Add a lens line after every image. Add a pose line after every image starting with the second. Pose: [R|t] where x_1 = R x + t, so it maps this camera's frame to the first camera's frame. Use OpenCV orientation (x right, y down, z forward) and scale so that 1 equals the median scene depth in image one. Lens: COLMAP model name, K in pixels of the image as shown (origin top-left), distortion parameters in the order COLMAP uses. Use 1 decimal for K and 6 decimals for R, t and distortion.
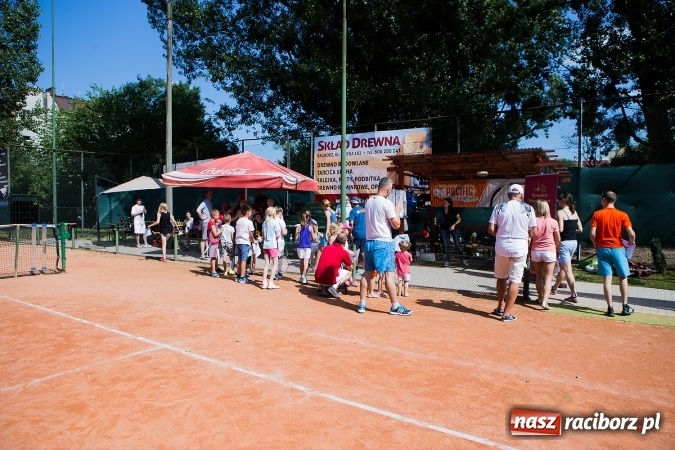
lens RADIAL K [[459.8, 0, 341.6], [0, 459.8, 224.3], [0, 0, 1]] dist [-0.108327, 0.067170]
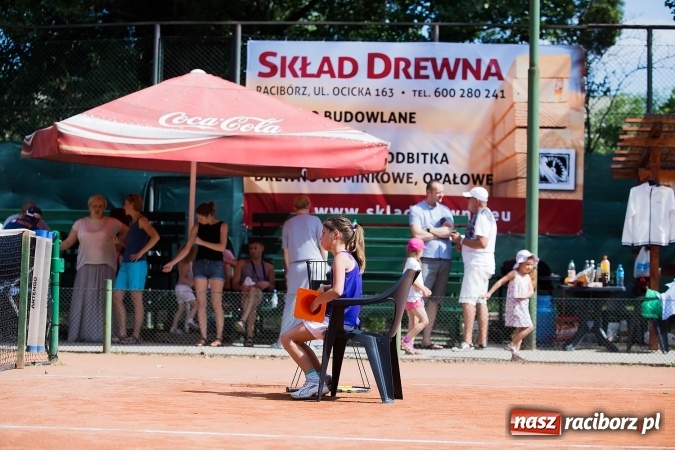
lens RADIAL K [[1716.4, 0, 336.7], [0, 1716.4, 223.5], [0, 0, 1]] dist [-0.112059, 0.000000]
pose [[0.882732, 0.027683, 0.469061, -0.695143], [0.001884, 0.998046, -0.062448, 0.050399], [-0.469873, 0.056009, 0.880955, -0.278970]]
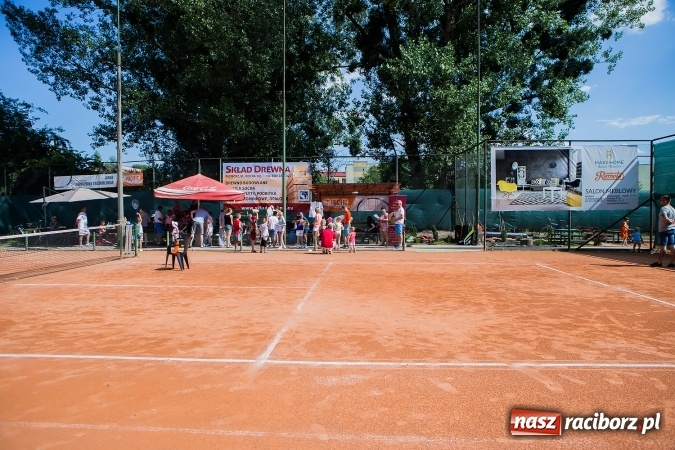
lens RADIAL K [[459.8, 0, 337.3], [0, 459.8, 225.1], [0, 0, 1]] dist [-0.108327, 0.067170]
pose [[0.857443, -0.022285, 0.514097, -0.516821], [0.028539, 0.999584, -0.004269, 0.017639], [-0.513788, 0.018332, 0.857722, -0.404288]]
